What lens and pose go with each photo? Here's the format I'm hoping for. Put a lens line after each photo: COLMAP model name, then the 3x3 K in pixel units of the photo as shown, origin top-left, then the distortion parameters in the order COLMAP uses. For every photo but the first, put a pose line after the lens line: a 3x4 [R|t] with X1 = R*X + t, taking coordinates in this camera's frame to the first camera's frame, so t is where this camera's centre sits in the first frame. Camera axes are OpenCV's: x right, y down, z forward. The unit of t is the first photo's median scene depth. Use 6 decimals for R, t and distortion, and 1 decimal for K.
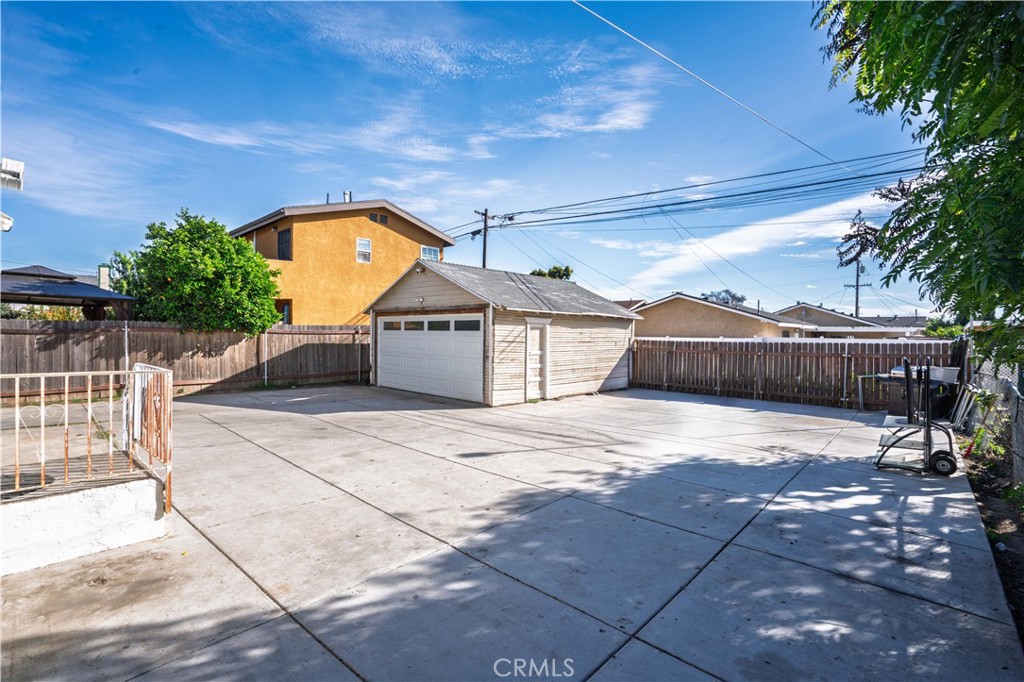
lens RADIAL K [[466.1, 0, 507.4], [0, 466.1, 341.6], [0, 0, 1]] dist [-0.014028, 0.001991]
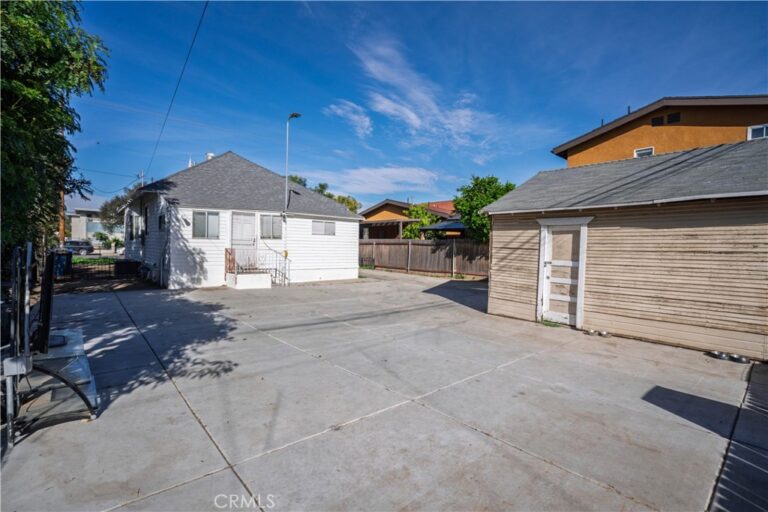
lens RADIAL K [[349.6, 0, 381.2], [0, 349.6, 256.5], [0, 0, 1]] dist [-0.014028, 0.001991]
pose [[-0.078372, 0.015888, -0.996798, 0.653390], [-0.030259, 0.999374, 0.018308, 0.010639], [0.996465, 0.031597, -0.077842, 0.739774]]
